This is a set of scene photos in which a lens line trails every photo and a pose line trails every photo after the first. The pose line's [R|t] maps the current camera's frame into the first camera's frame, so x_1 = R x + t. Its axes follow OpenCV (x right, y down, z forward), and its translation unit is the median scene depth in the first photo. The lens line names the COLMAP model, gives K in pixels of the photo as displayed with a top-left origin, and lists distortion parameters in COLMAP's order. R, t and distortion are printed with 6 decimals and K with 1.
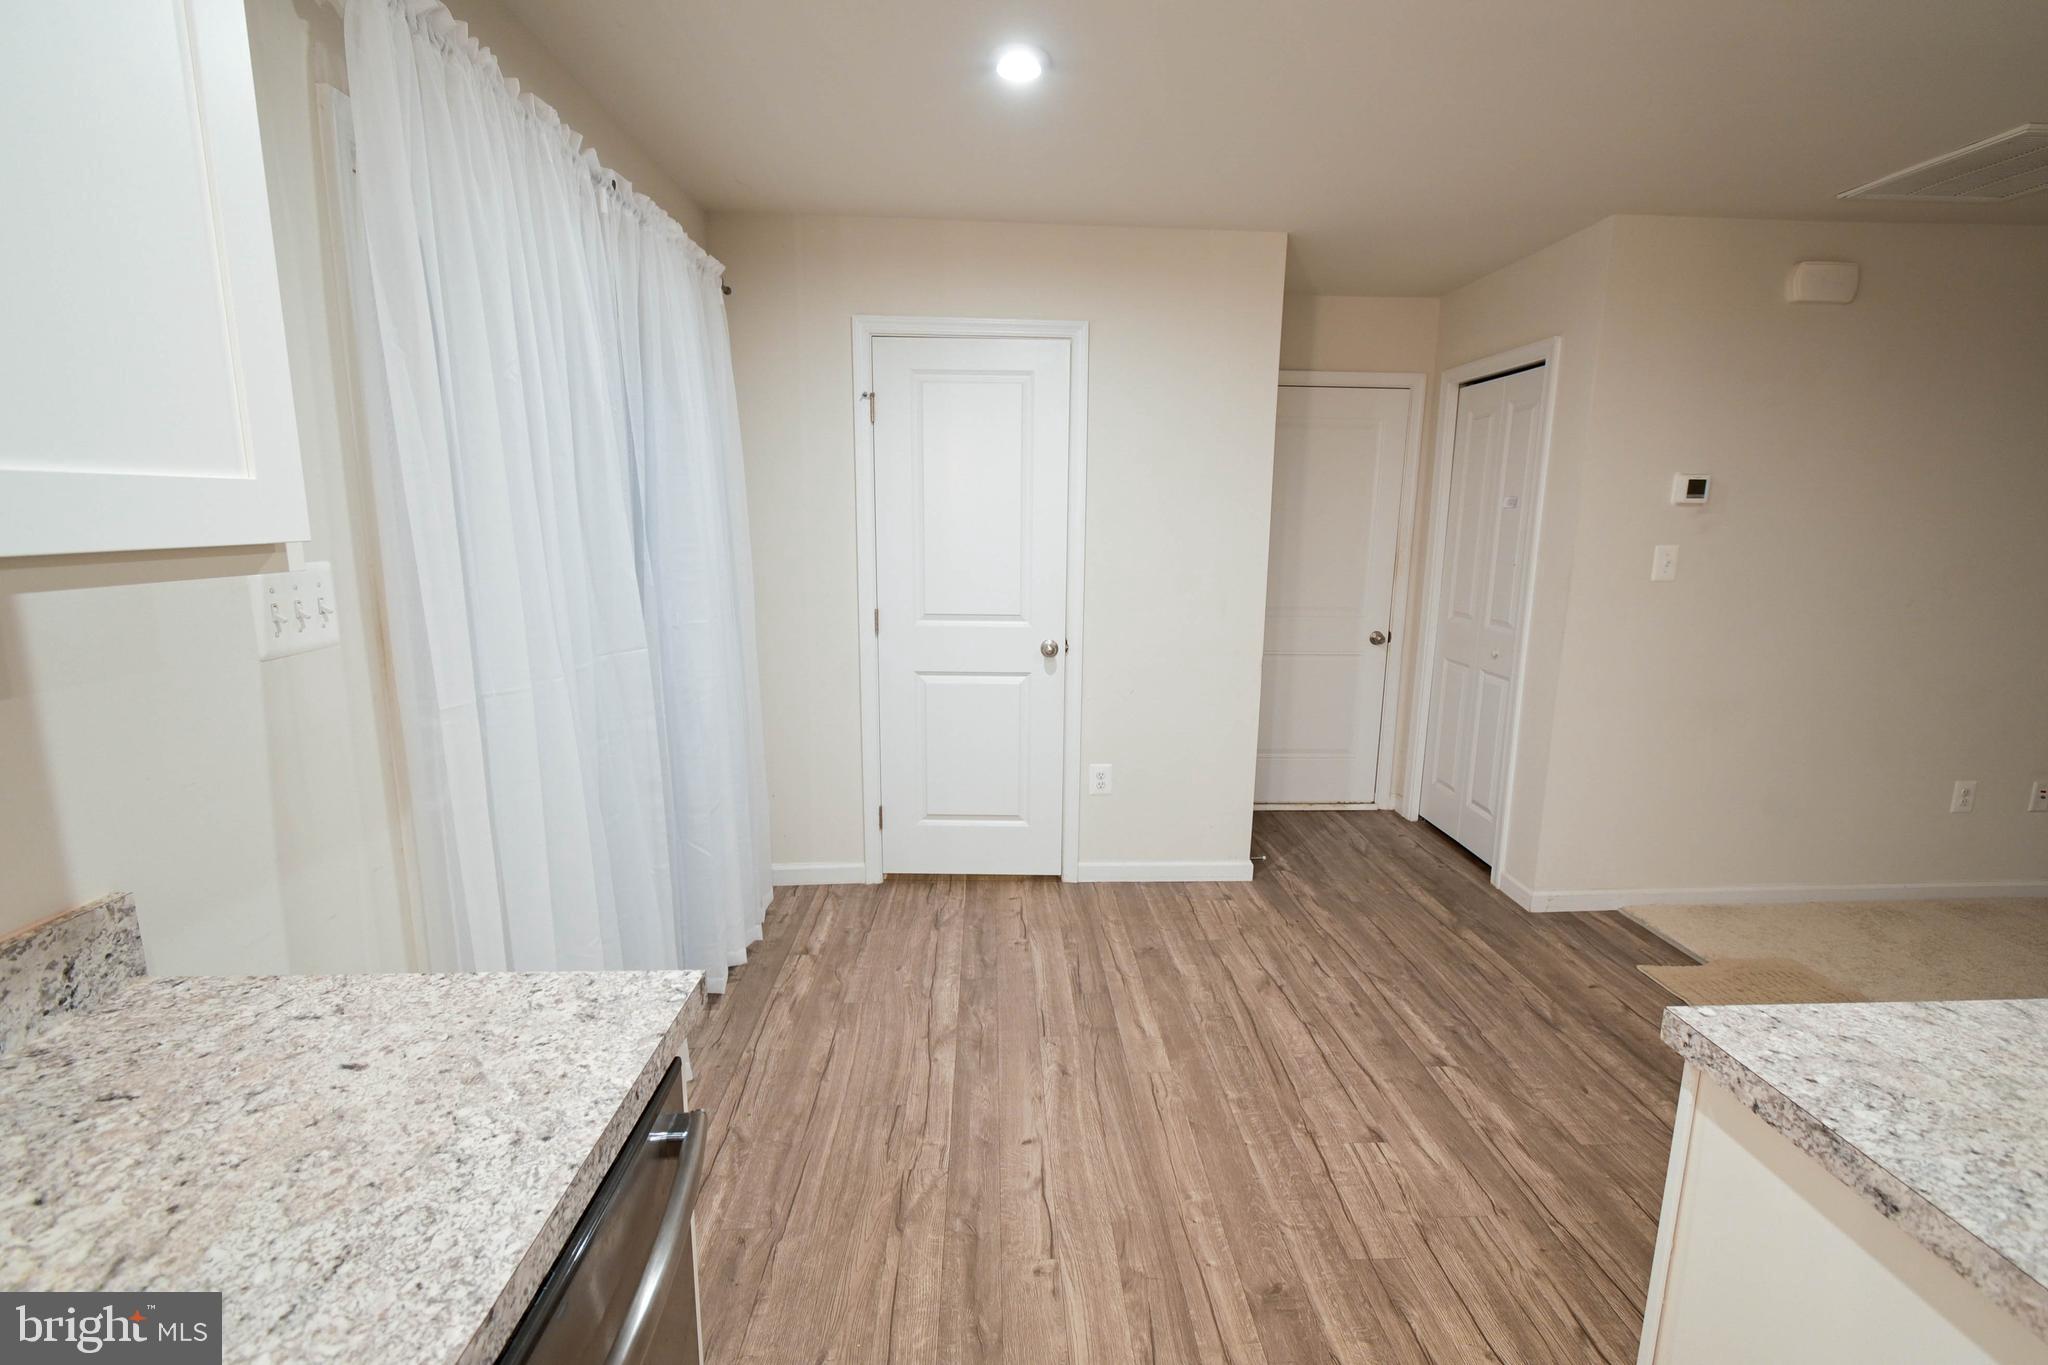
lens RADIAL K [[922.5, 0, 1031.2], [0, 922.5, 684.6], [0, 0, 1]] dist [-0.002997, -0.003066]
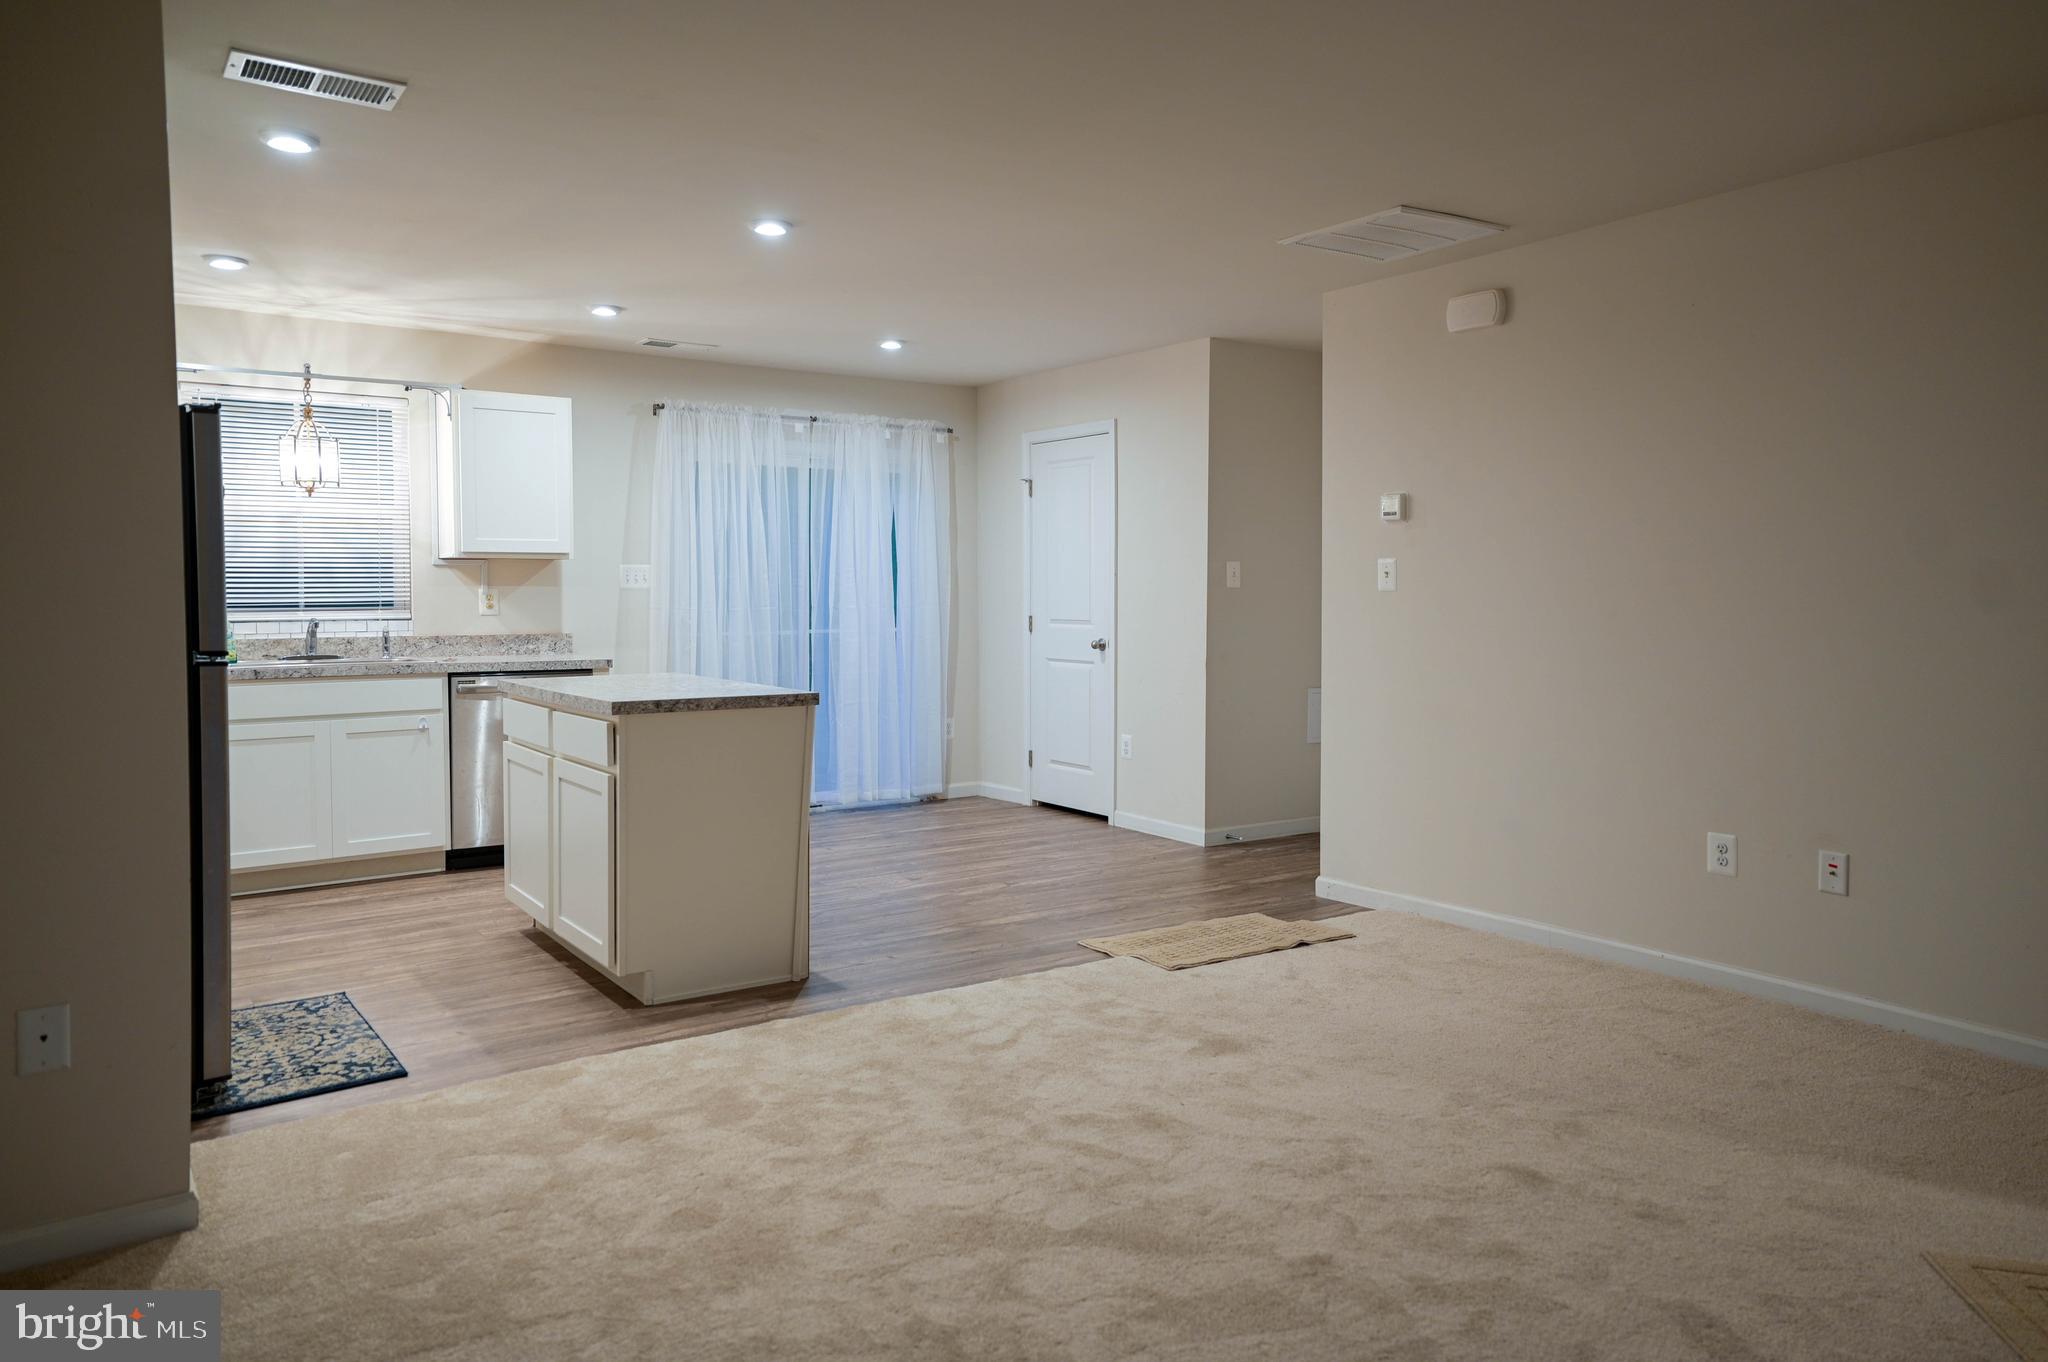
lens RADIAL K [[1437.6, 0, 1030.6], [0, 1437.6, 597.0], [0, 0, 1]] dist [0.041002, 0.003304]
pose [[0.510738, -0.002695, -0.859732, 2.230979], [-0.150833, 0.984204, -0.092690, 0.129141], [0.846402, 0.177016, 0.502264, -0.231221]]
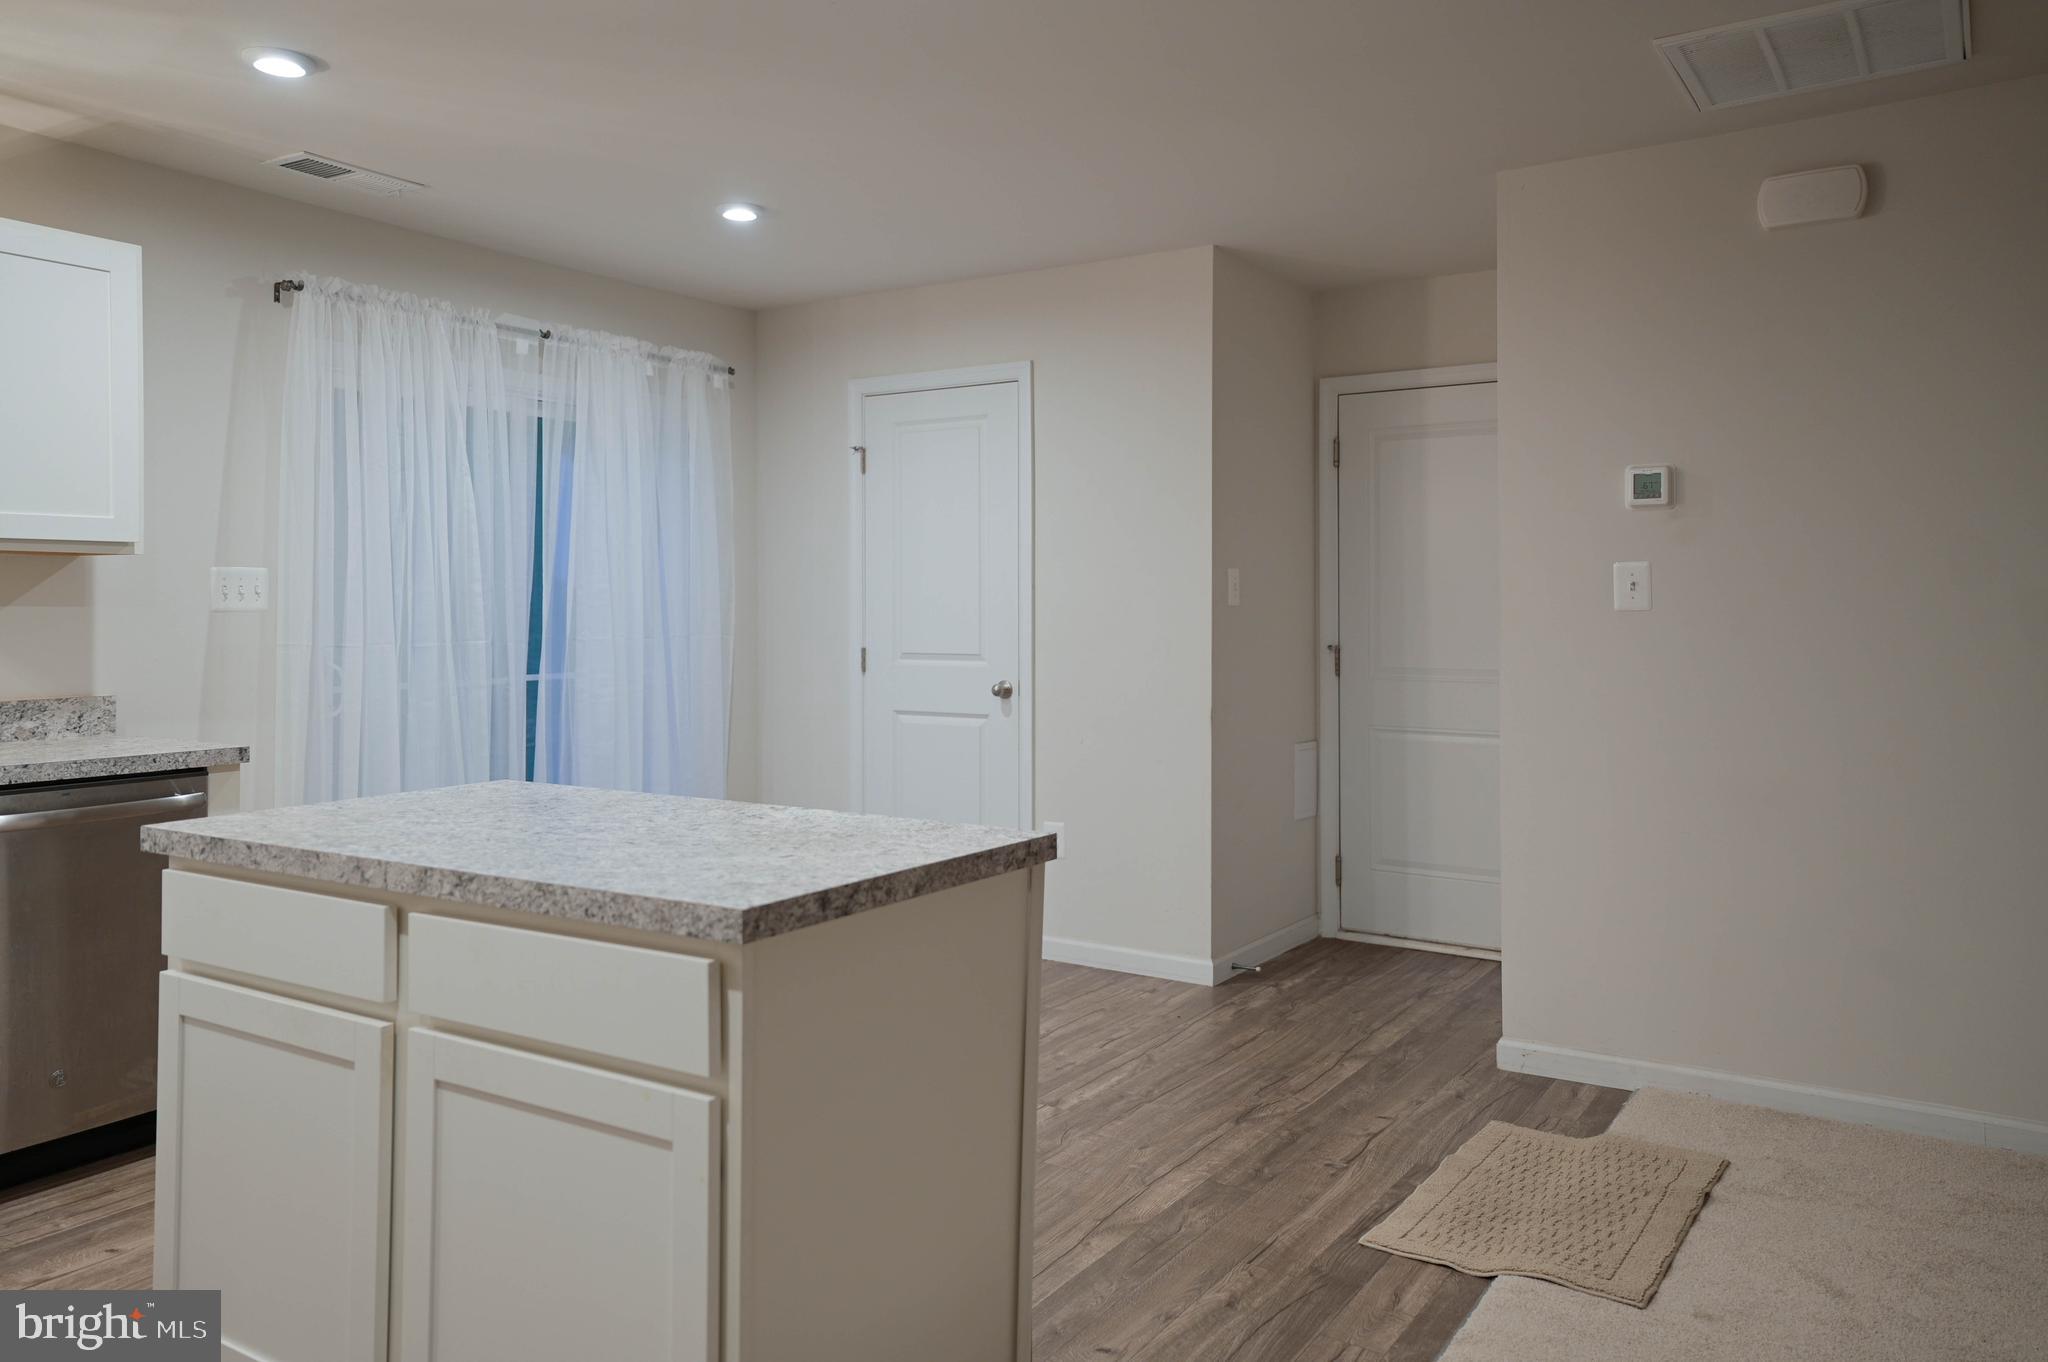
lens RADIAL K [[1437.6, 0, 968.1], [0, 1437.6, 581.8], [0, 0, 1]] dist [0.041002, 0.003304]
pose [[0.802814, -0.020705, -0.595870, 1.051054], [-0.098540, 0.981046, -0.166851, 0.121989], [0.588030, 0.192668, 0.785557, -0.247803]]
